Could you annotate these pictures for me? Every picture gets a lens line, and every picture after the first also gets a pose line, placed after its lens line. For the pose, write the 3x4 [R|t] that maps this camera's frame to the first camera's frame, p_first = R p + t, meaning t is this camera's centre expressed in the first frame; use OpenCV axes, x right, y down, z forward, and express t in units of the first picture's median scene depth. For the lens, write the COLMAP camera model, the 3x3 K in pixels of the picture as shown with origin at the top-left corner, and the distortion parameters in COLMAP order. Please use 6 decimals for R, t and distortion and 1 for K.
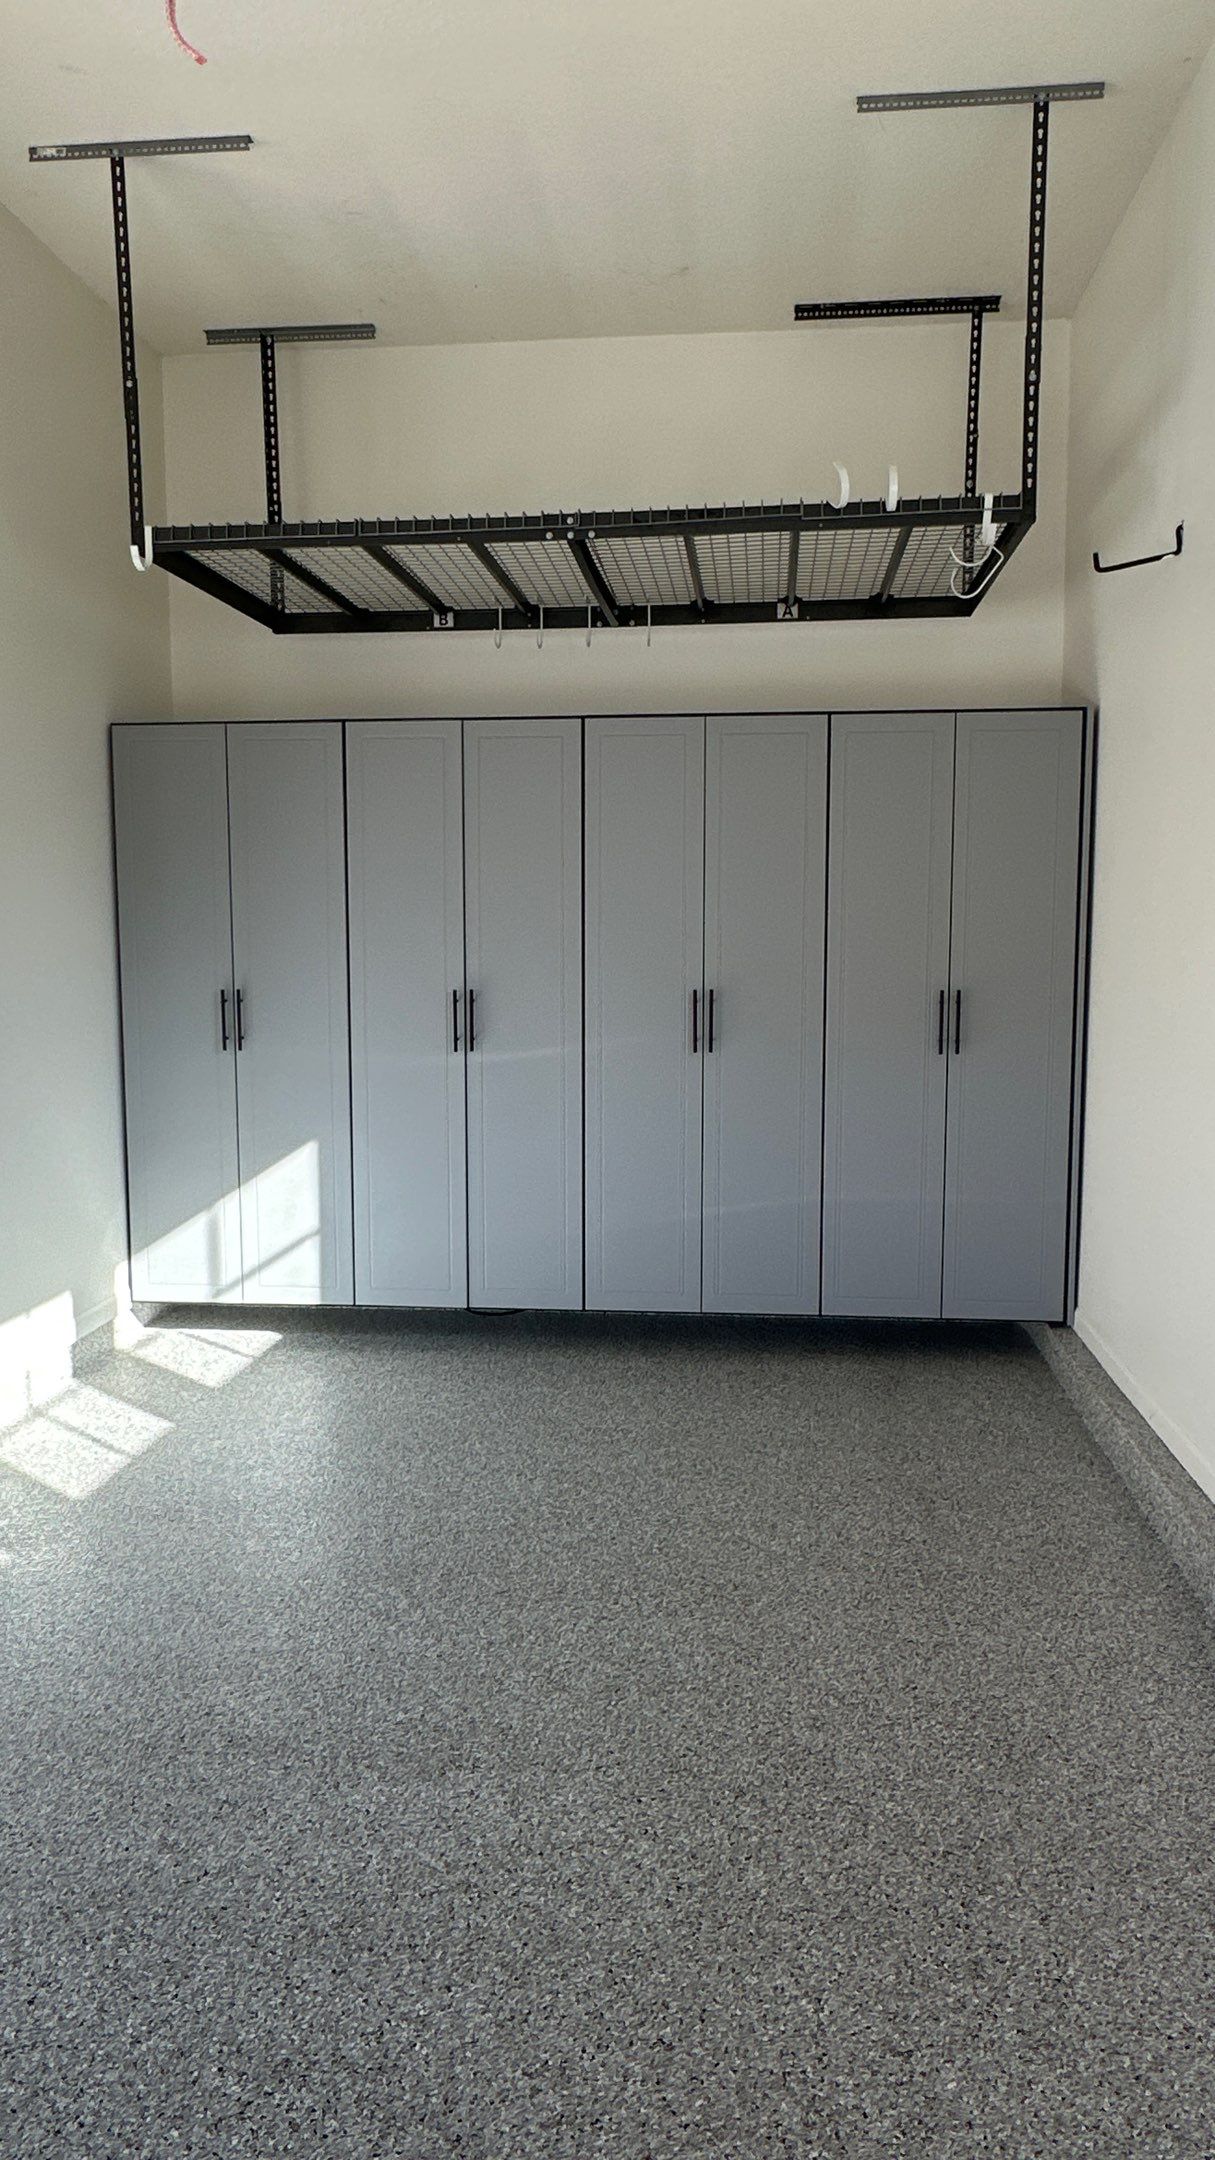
lens RADIAL K [[1476.1, 0, 607.5], [0, 1476.1, 1080.0], [0, 0, 1]] dist [-0.003666, -0.003554]
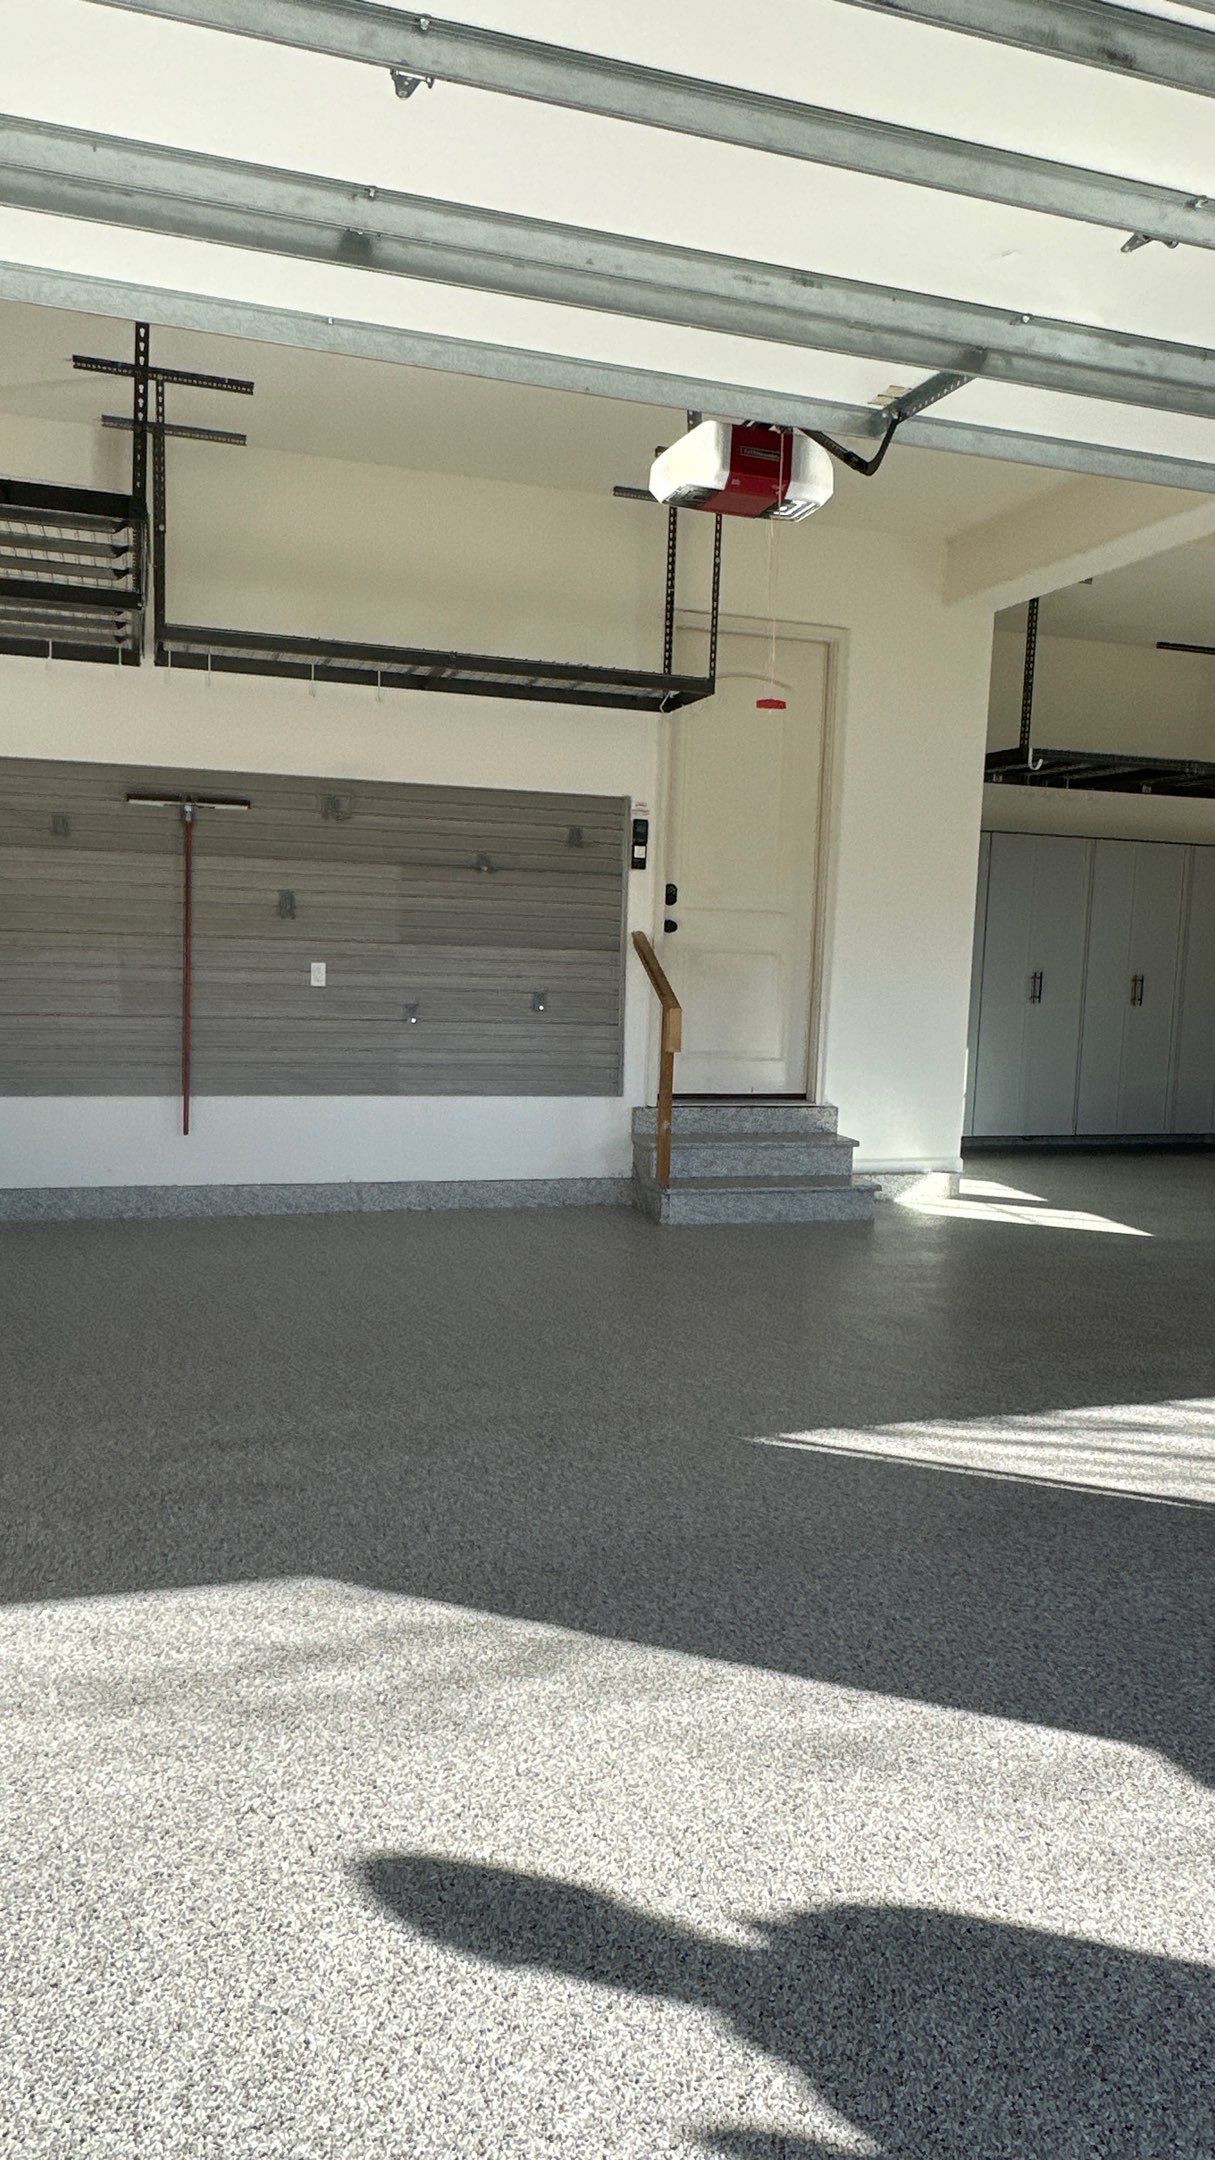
lens RADIAL K [[1476.1, 0, 607.5], [0, 1476.1, 1080.0], [0, 0, 1]] dist [-0.003666, -0.003554]
pose [[0.915846, -0.003919, 0.401511, -1.442327], [0.000655, 0.999966, 0.008266, 0.068437], [-0.401530, -0.007307, 0.915817, -0.581574]]
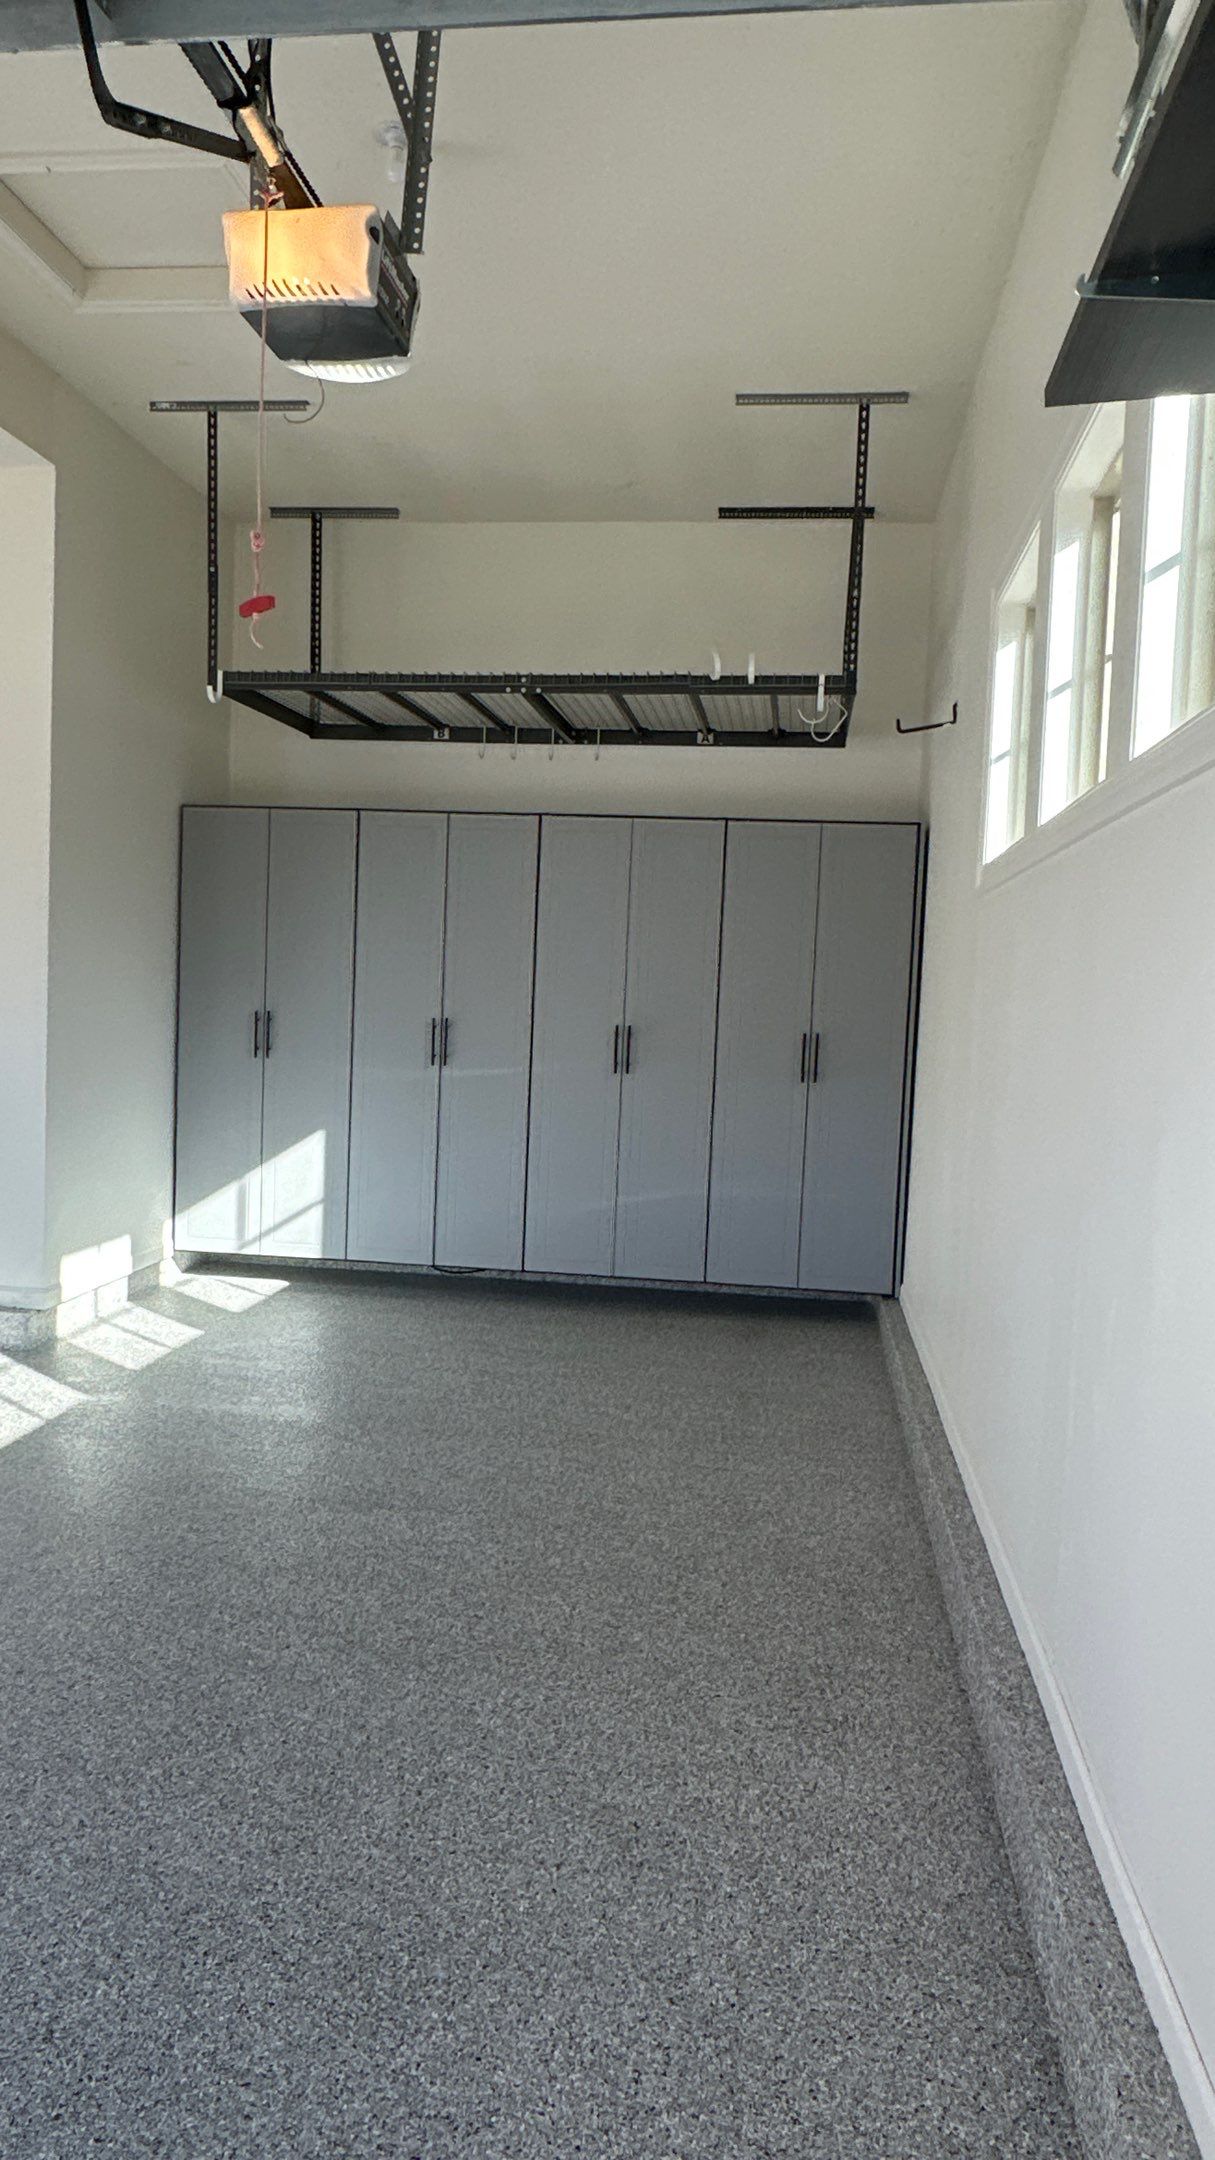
lens RADIAL K [[1476.1, 0, 607.5], [0, 1476.1, 1080.0], [0, 0, 1]] dist [-0.003666, -0.003554]
pose [[0.998834, 0.043115, -0.021702, 0.082013], [-0.043874, 0.998395, -0.035823, 0.034363], [0.020123, 0.036734, 0.999122, -0.302843]]
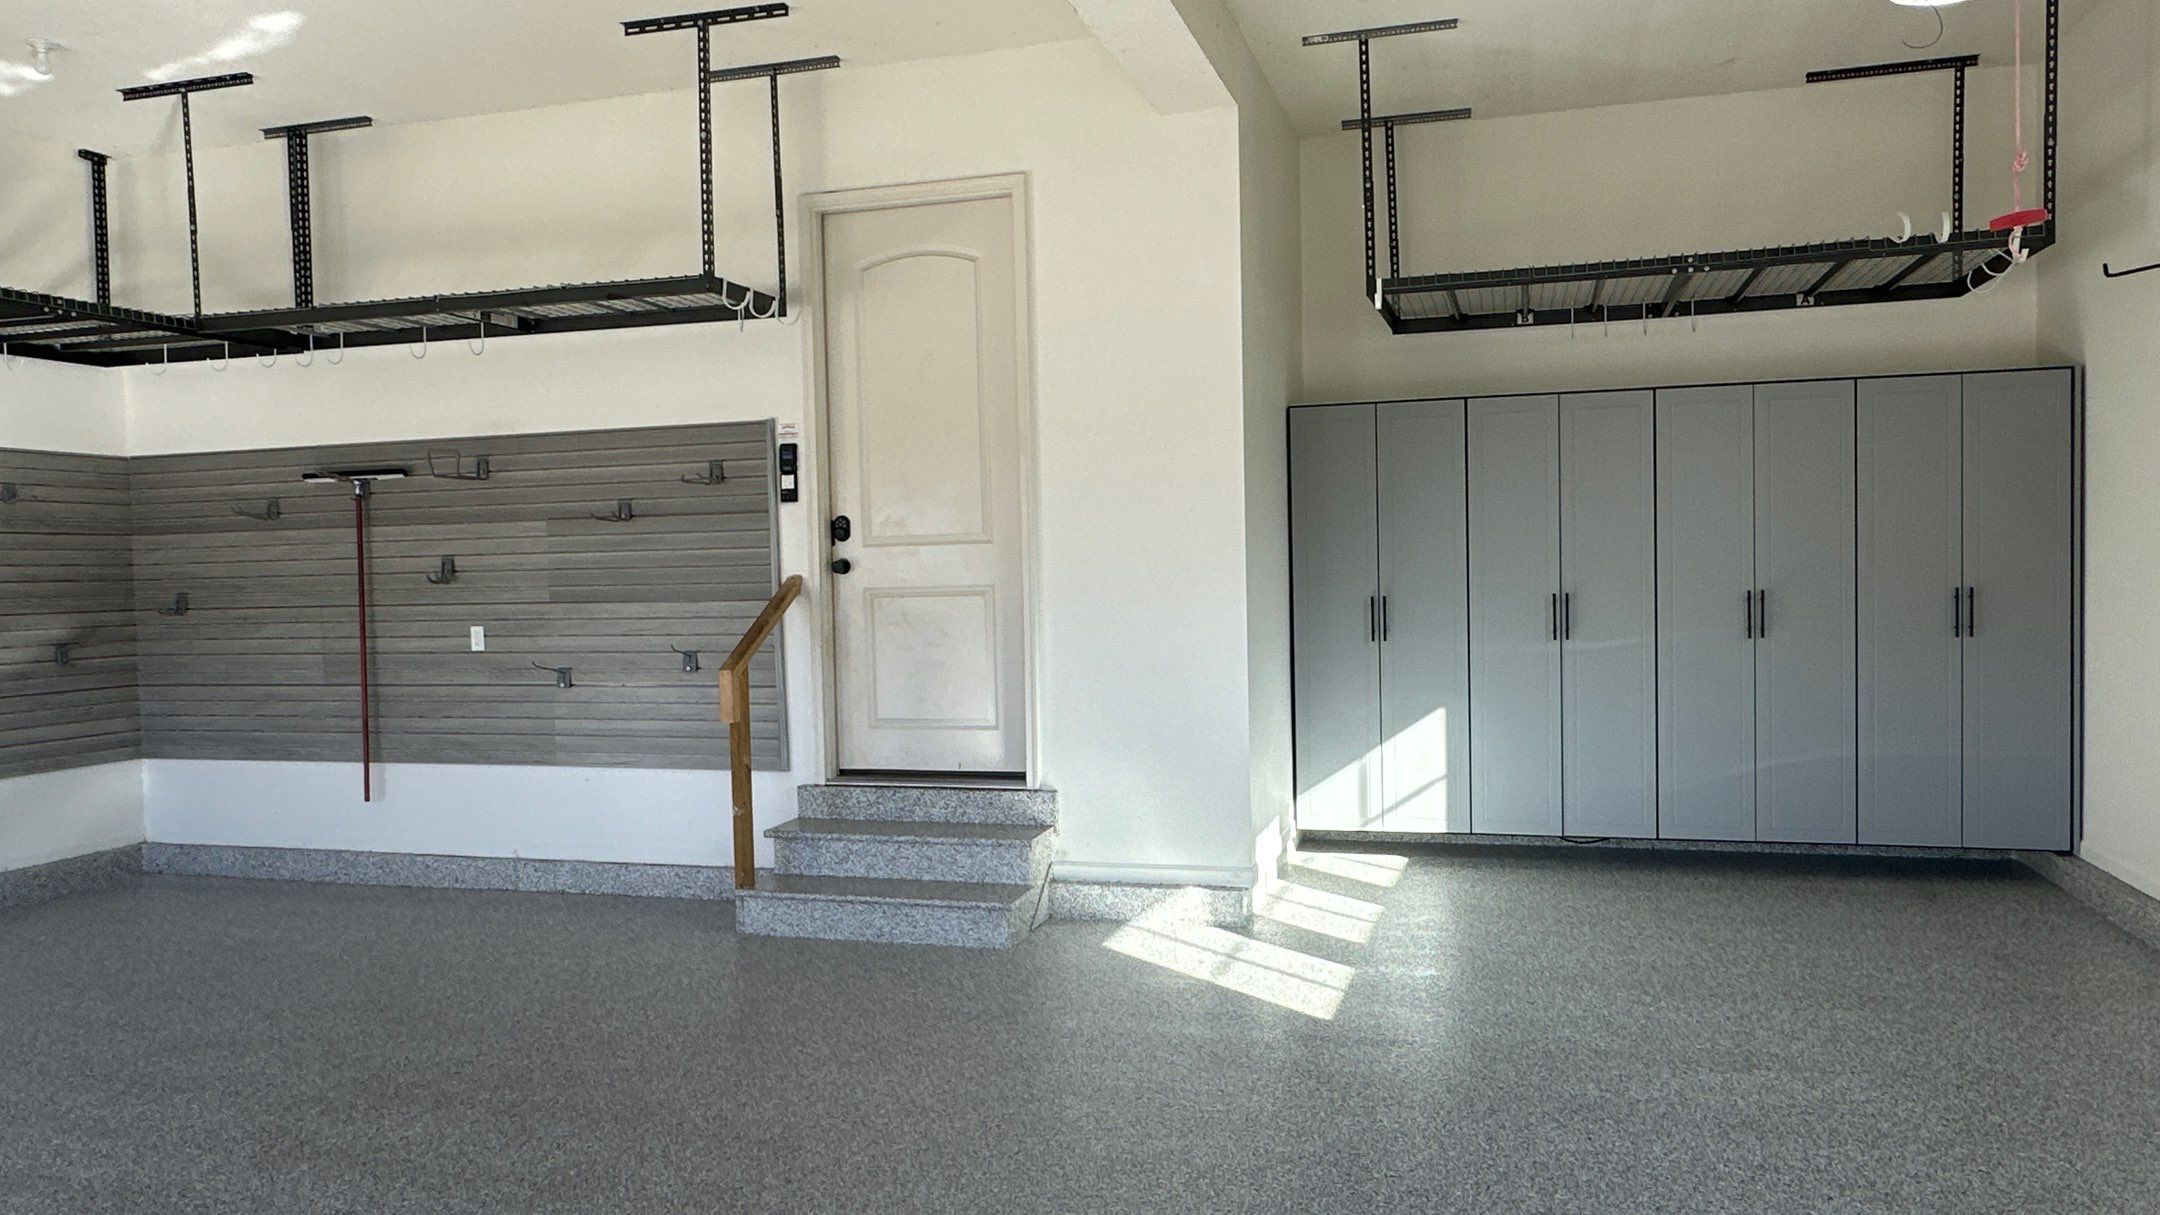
lens RADIAL K [[1476.1, 0, 1080.0], [0, 1476.1, 607.5], [0, 0, 1]] dist [-0.003666, -0.003554]
pose [[0.981630, -0.014270, -0.190261, -0.277435], [0.001811, 0.997851, -0.065495, 0.038822], [0.190787, 0.063948, 0.979546, -0.398454]]
